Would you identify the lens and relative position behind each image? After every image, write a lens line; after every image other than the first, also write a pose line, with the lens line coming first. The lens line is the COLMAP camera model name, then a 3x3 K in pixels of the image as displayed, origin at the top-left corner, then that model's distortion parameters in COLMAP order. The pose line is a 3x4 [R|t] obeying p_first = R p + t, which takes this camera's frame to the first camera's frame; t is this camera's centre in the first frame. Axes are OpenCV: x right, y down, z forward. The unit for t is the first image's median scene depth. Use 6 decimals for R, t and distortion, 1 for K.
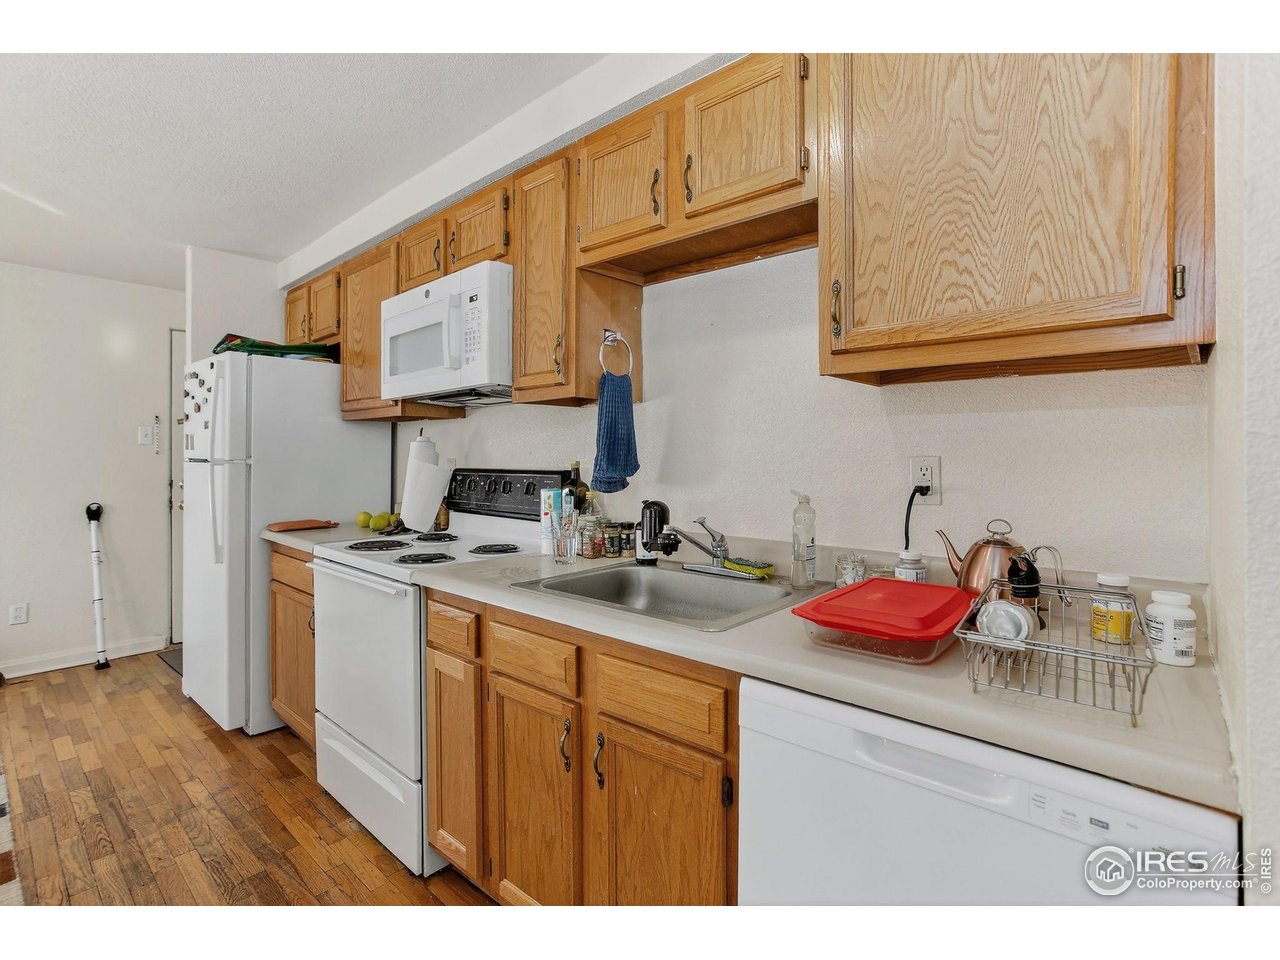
lens RADIAL K [[633.8, 0, 631.9], [0, 633.8, 472.0], [0, 0, 1]] dist [-0.034151, 0.030422]
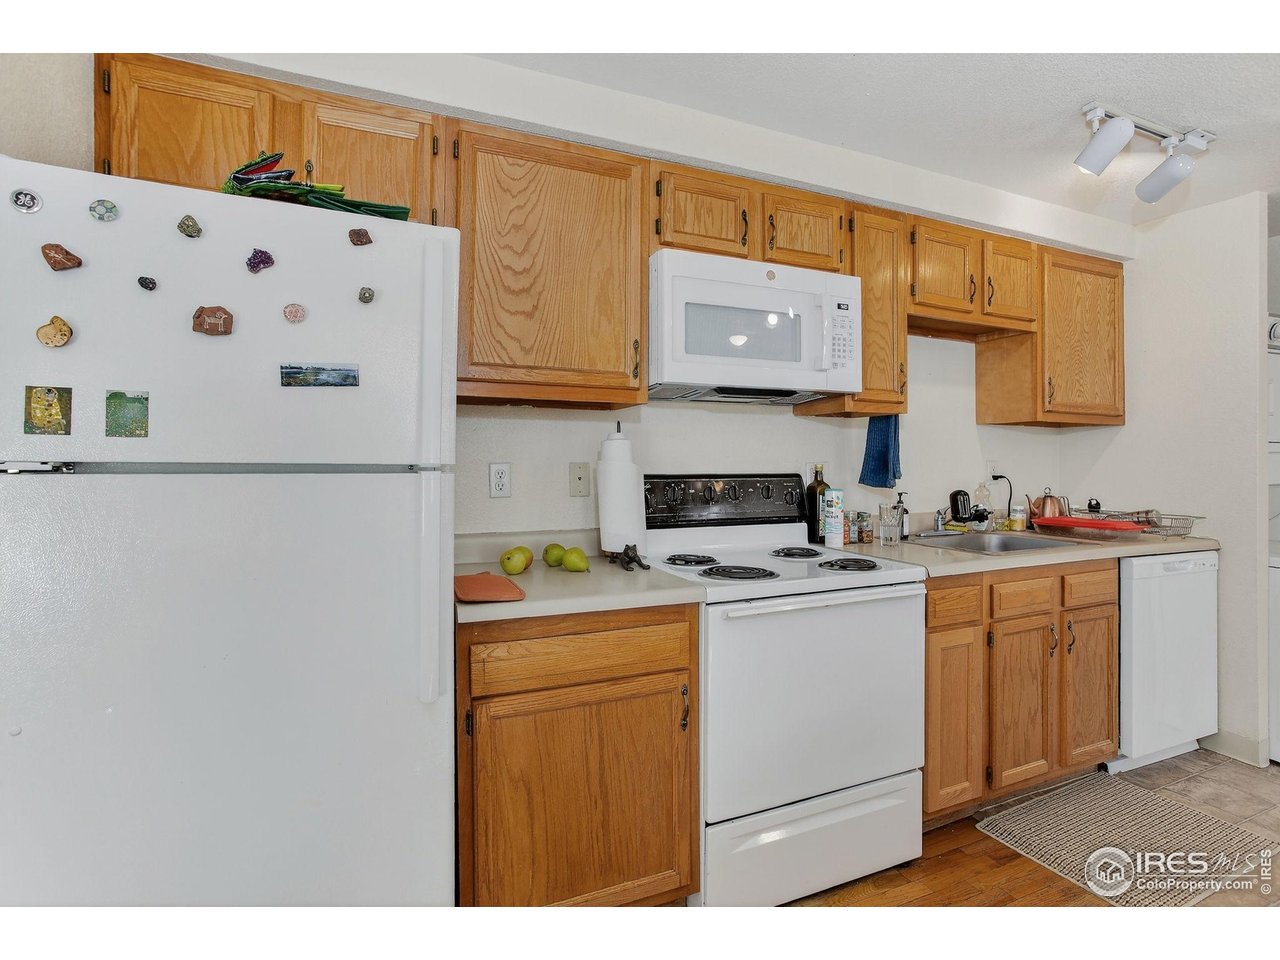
lens RADIAL K [[633.8, 0, 631.9], [0, 633.8, 472.0], [0, 0, 1]] dist [-0.034151, 0.030422]
pose [[0.381847, -0.016875, 0.924071, -1.381592], [0.021534, 0.999724, 0.009358, -0.023883], [-0.923975, 0.016326, 0.382105, 0.962692]]
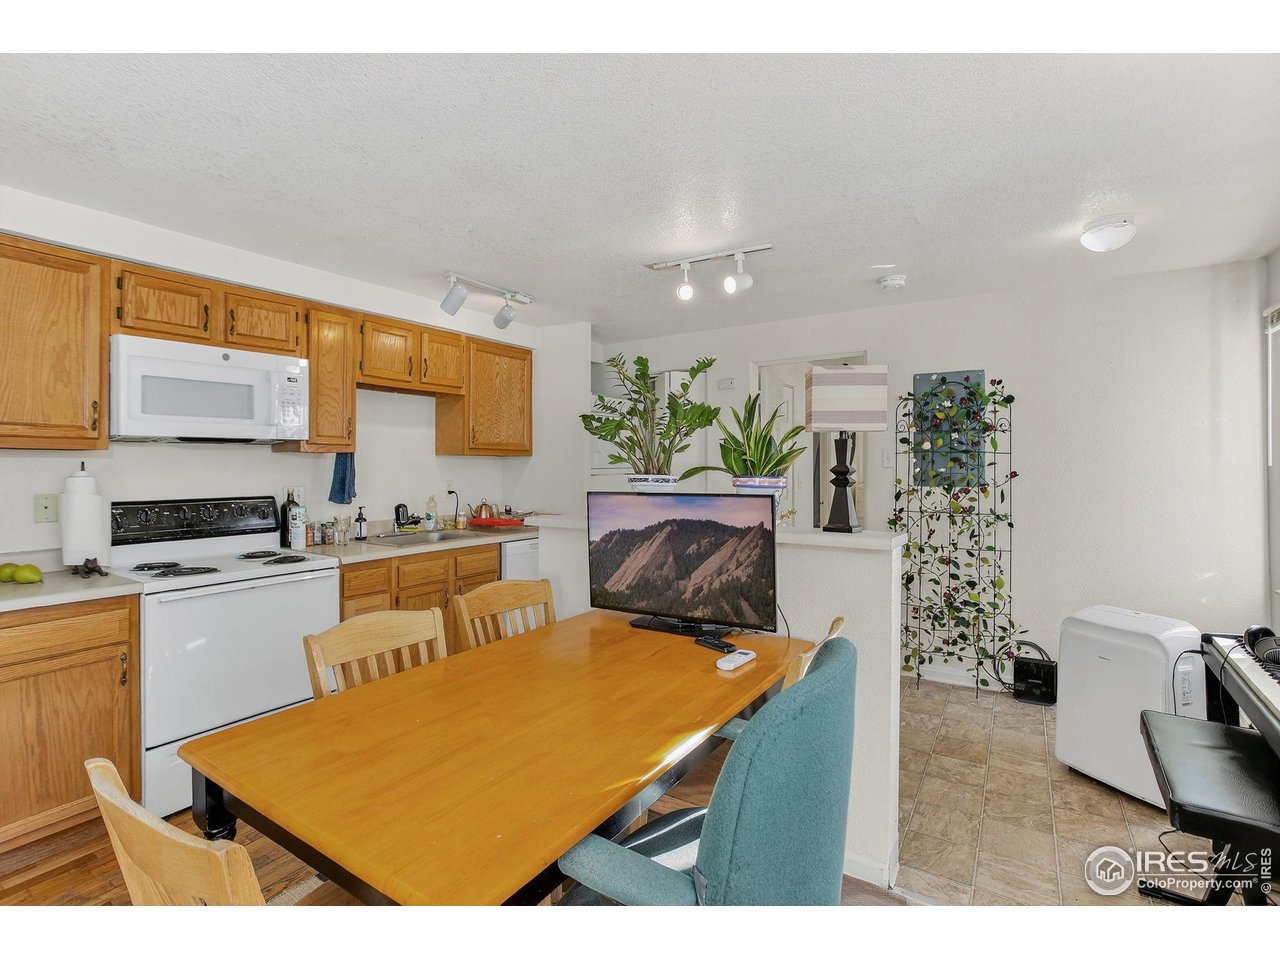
lens RADIAL K [[633.8, 0, 631.9], [0, 633.8, 472.0], [0, 0, 1]] dist [-0.034151, 0.030422]
pose [[-0.172558, -0.015447, 0.984878, -1.890322], [0.021772, 0.999573, 0.019492, -0.075476], [-0.984759, 0.024806, -0.172148, 0.498617]]
